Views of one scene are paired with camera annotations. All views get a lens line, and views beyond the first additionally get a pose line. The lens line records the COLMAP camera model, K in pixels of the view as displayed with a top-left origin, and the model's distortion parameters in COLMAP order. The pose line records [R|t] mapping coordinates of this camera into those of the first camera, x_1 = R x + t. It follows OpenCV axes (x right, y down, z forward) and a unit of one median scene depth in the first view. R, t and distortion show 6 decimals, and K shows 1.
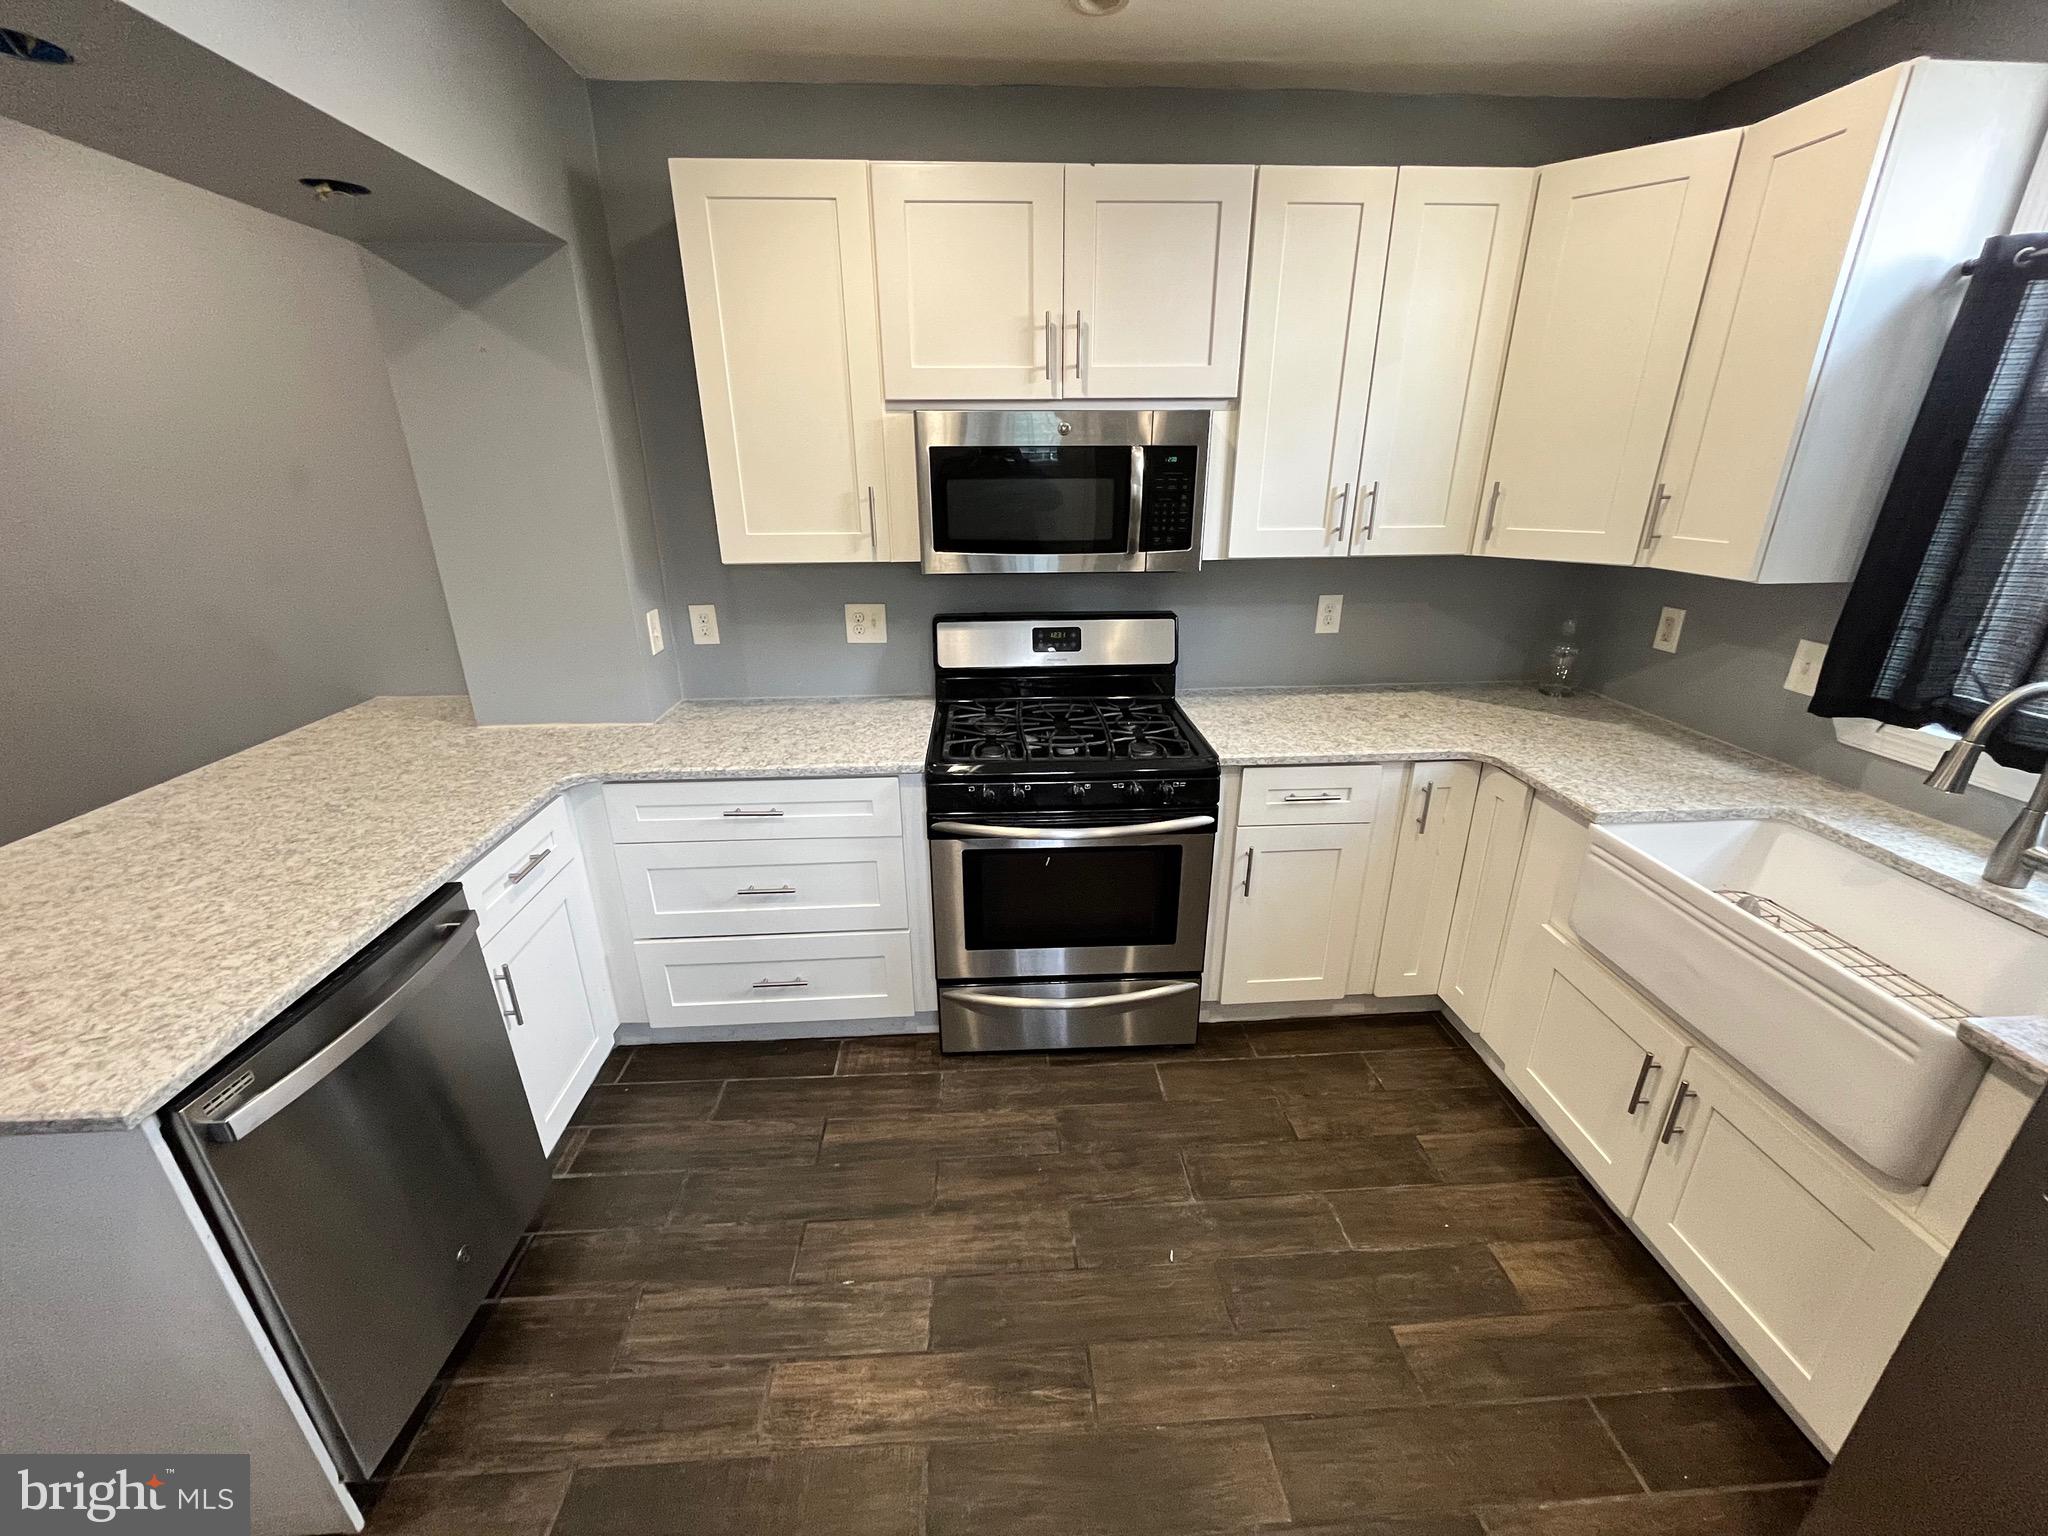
lens RADIAL K [[824.4, 0, 1025.3], [0, 824.4, 774.6], [0, 0, 1]] dist [0.000249, 0.000092]
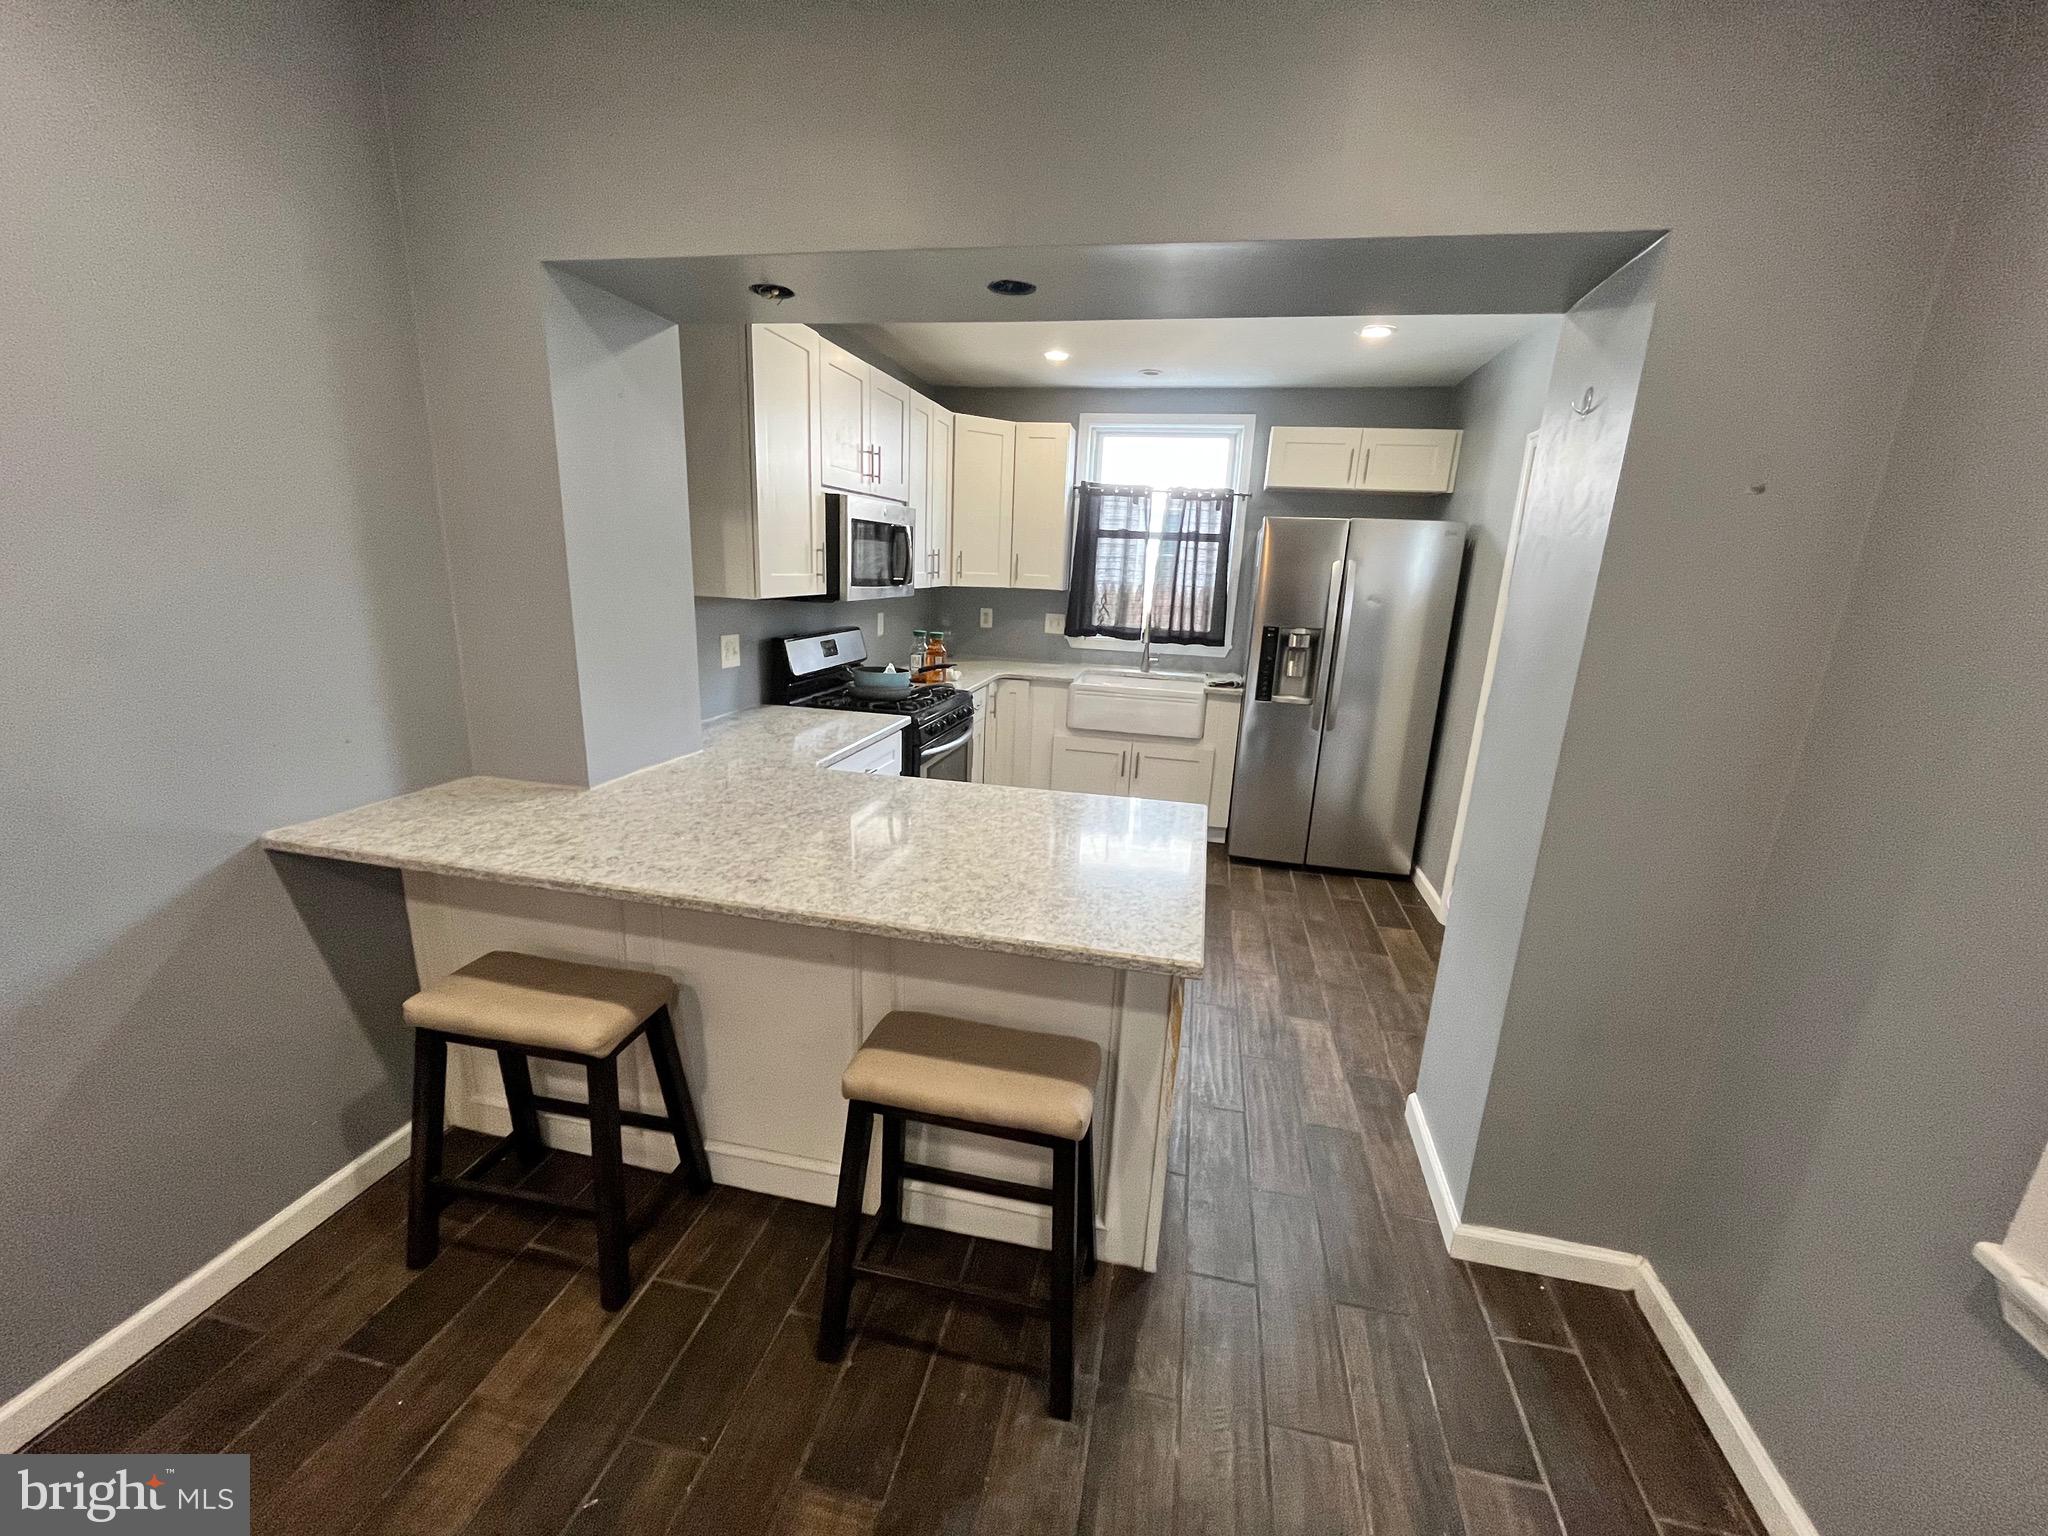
lens RADIAL K [[824.4, 0, 1020.9], [0, 824.4, 767.3], [0, 0, 1]] dist [0.000249, 0.000092]
pose [[0.278359, -0.217859, 0.935443, -1.550040], [0.298227, 0.945402, 0.131435, -0.066971], [-0.913004, 0.242388, 0.328133, 0.320071]]
